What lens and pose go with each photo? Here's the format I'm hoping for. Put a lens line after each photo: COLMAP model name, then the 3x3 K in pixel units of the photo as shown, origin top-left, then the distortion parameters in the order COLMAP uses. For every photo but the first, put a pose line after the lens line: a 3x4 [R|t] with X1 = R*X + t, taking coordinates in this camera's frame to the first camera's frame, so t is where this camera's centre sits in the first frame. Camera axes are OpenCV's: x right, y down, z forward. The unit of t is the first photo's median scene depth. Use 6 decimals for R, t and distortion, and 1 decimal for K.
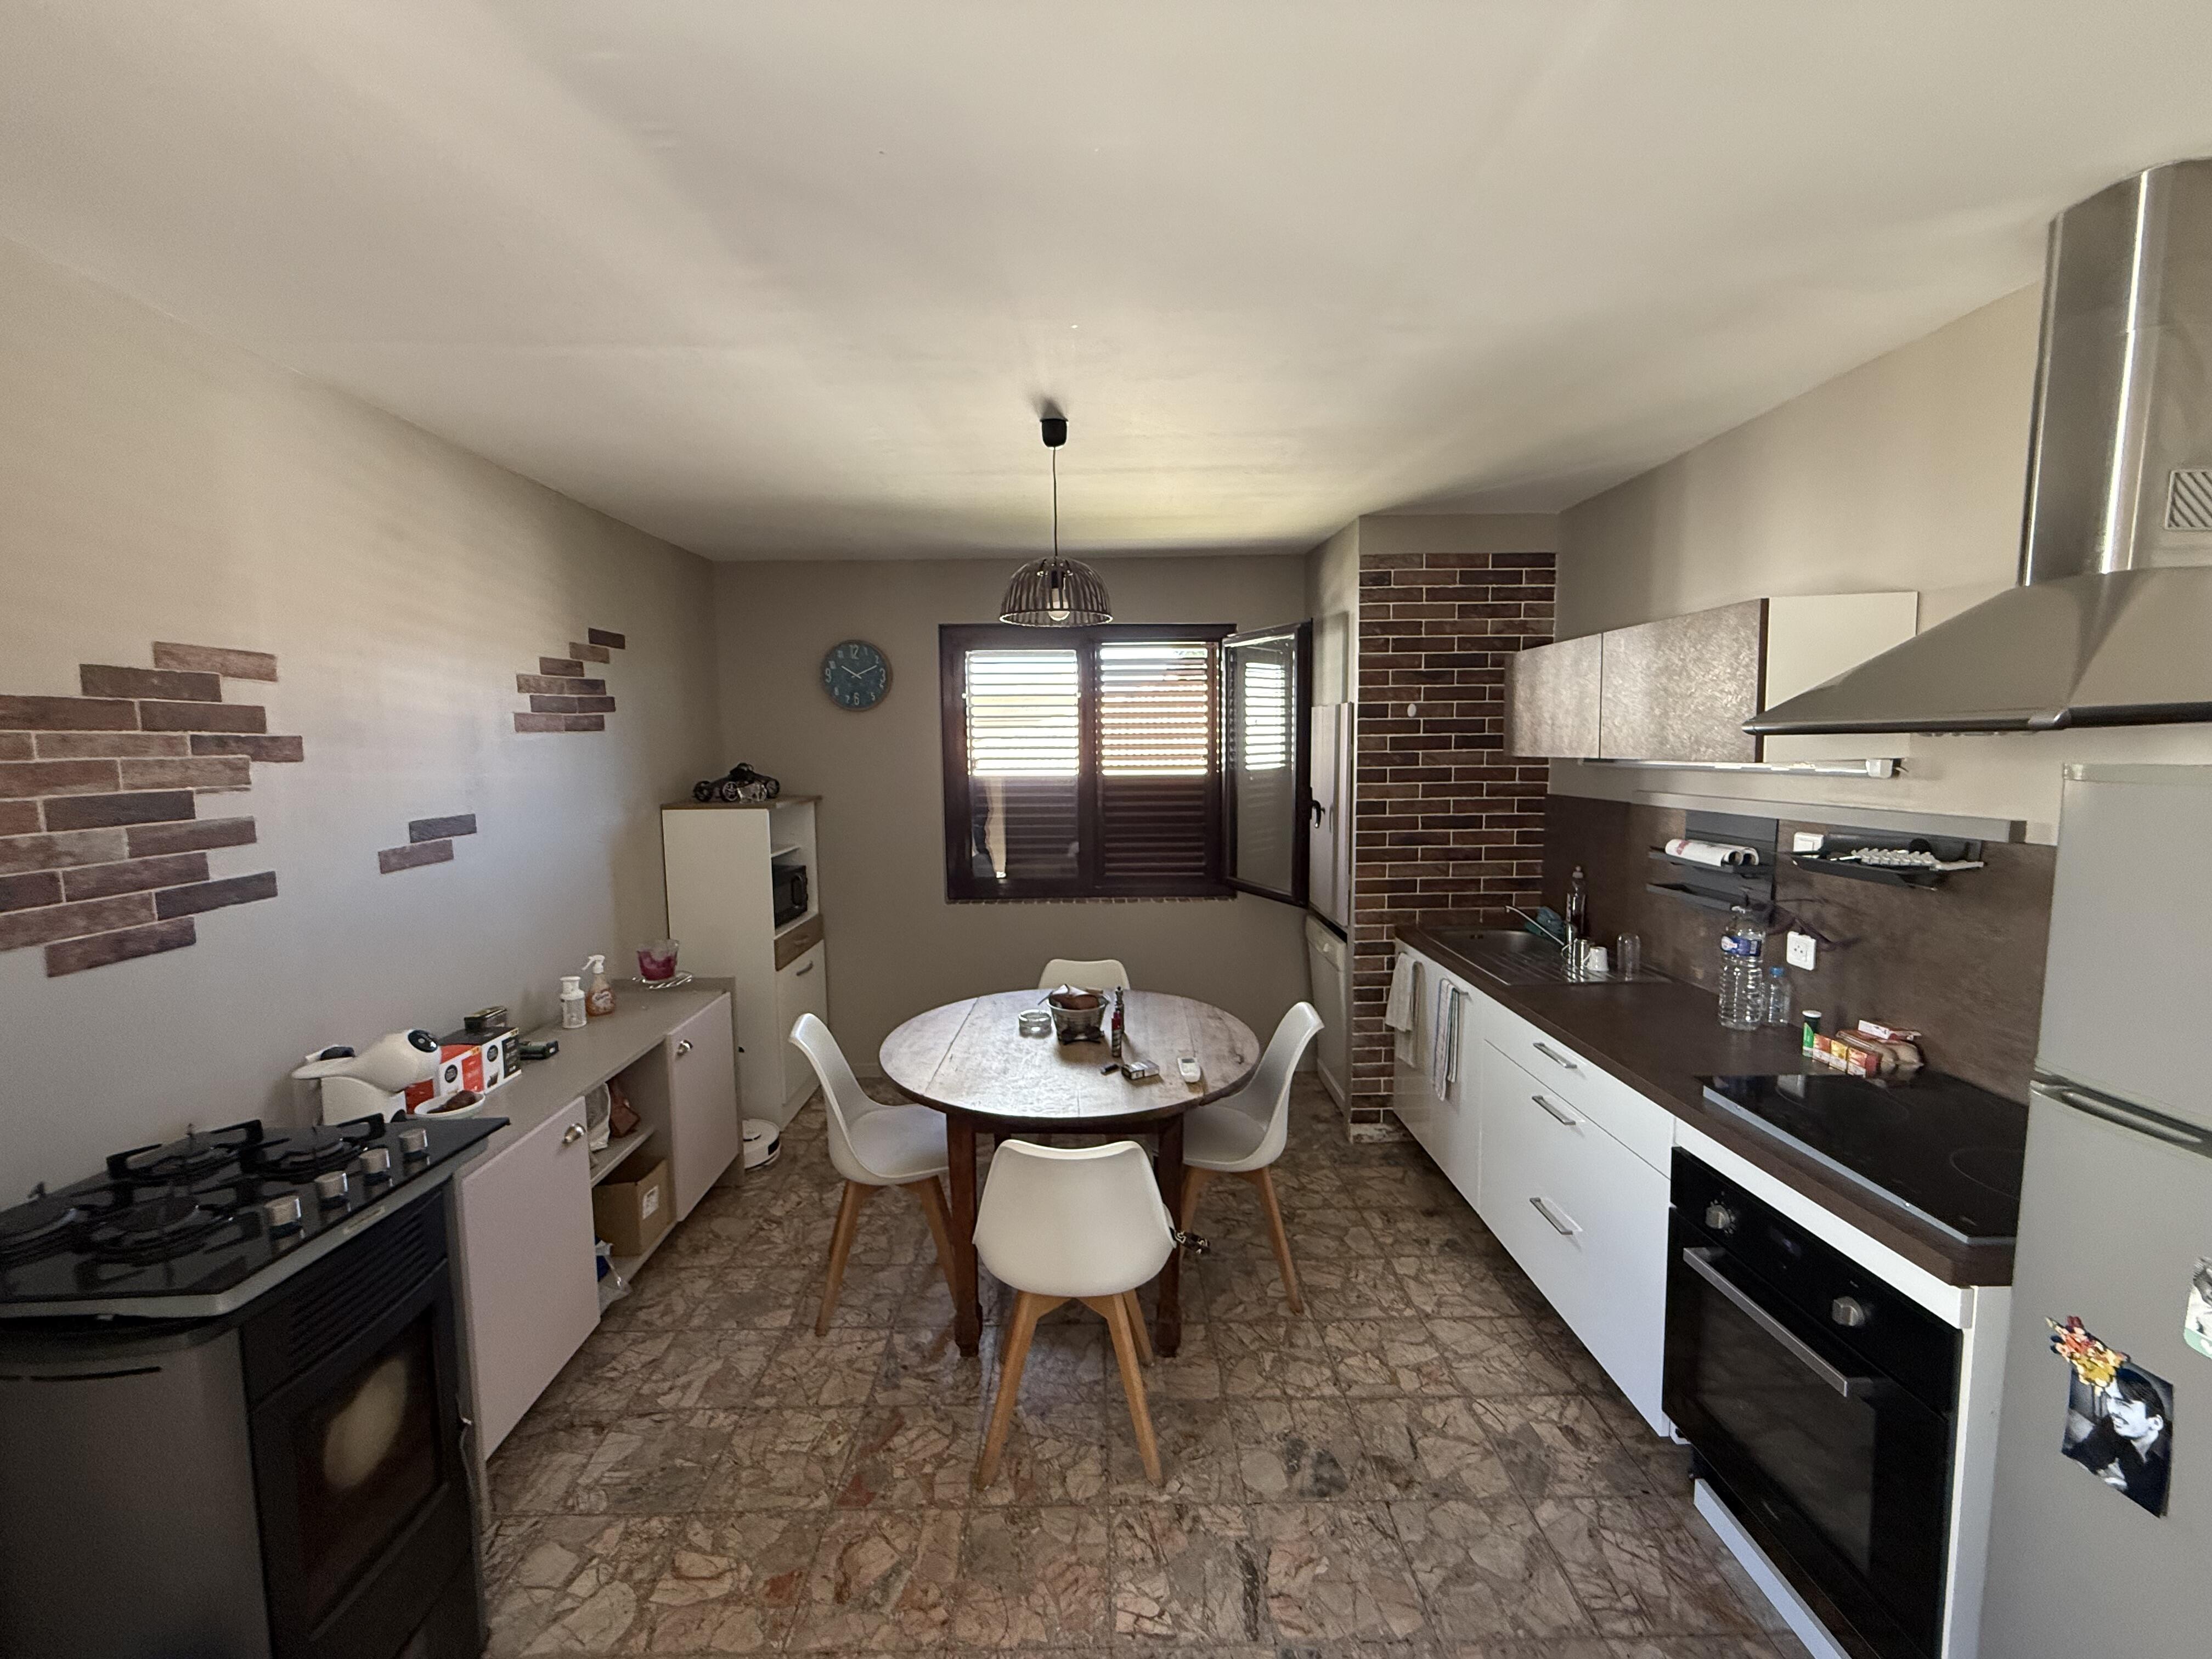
lens RADIAL K [[882.7, 0, 1101.8], [0, 882.7, 826.7], [0, 0, 1]] dist [0.001246, -0.000437]
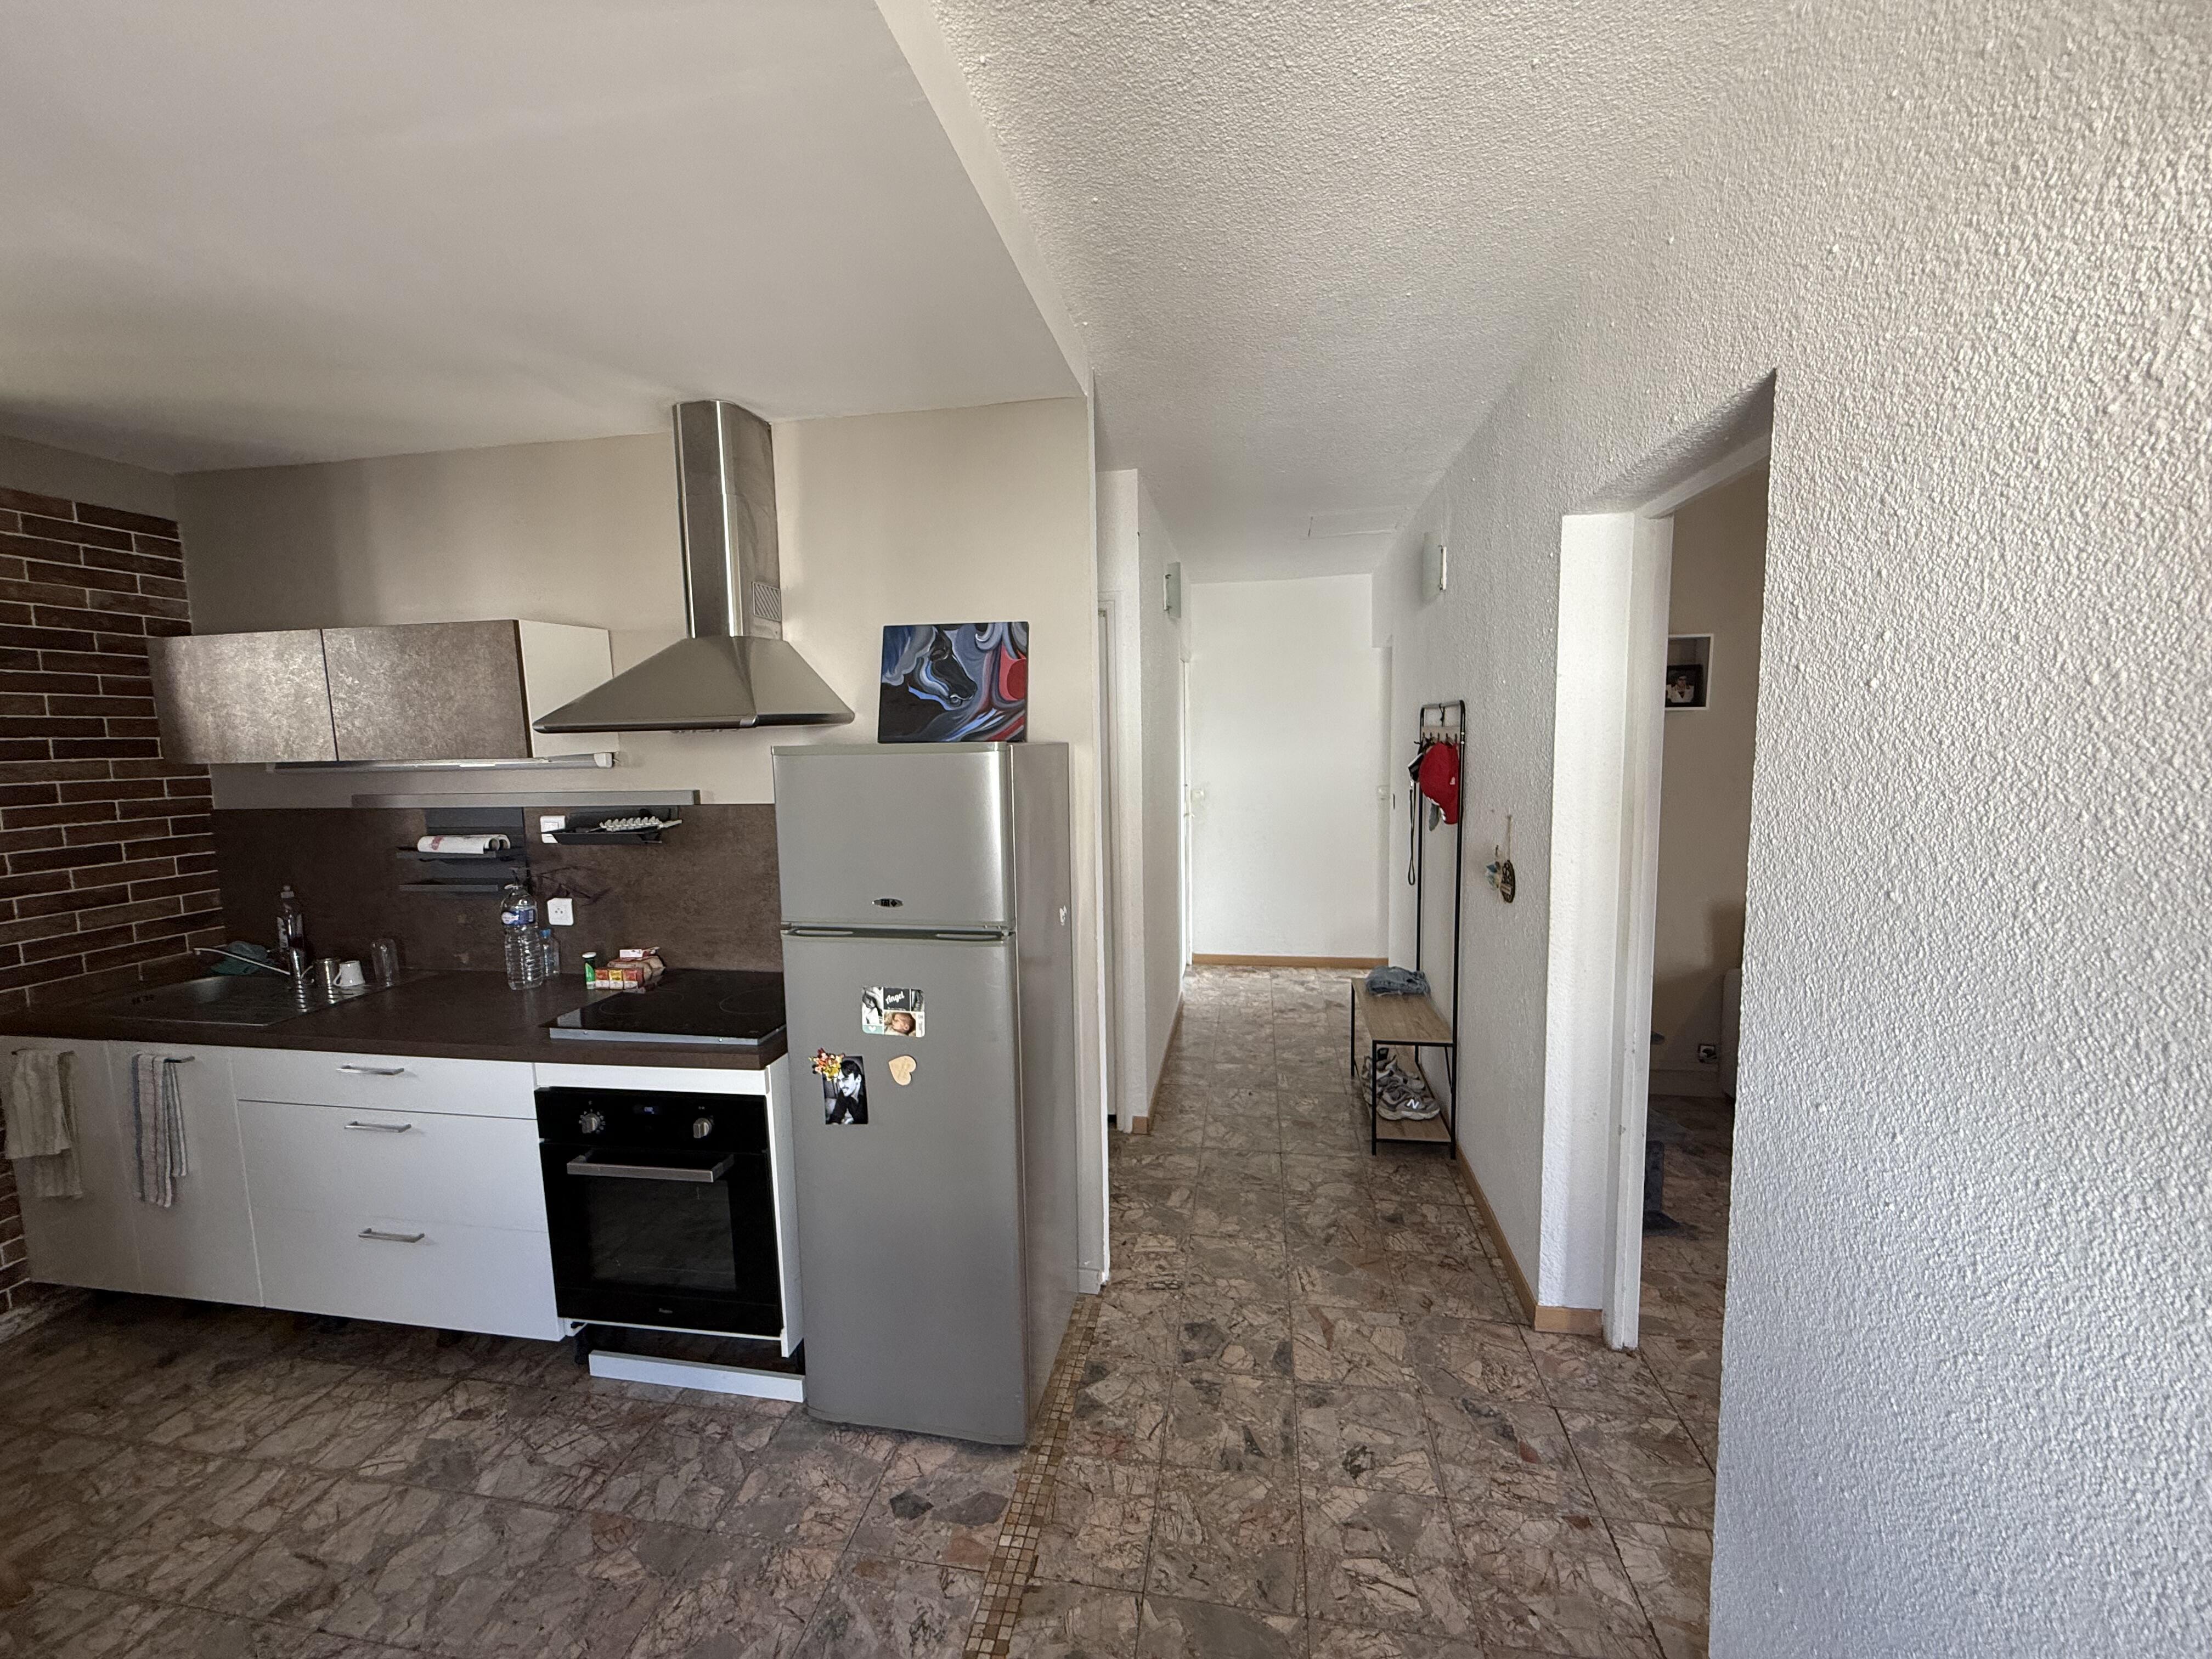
lens RADIAL K [[882.7, 0, 1104.8], [0, 882.7, 828.6], [0, 0, 1]] dist [0.001246, -0.000437]
pose [[0.176896, -0.097985, 0.979340, -0.290506], [0.110988, 0.990671, 0.079071, 0.014300], [-0.977952, 0.094708, 0.186121, 0.024086]]
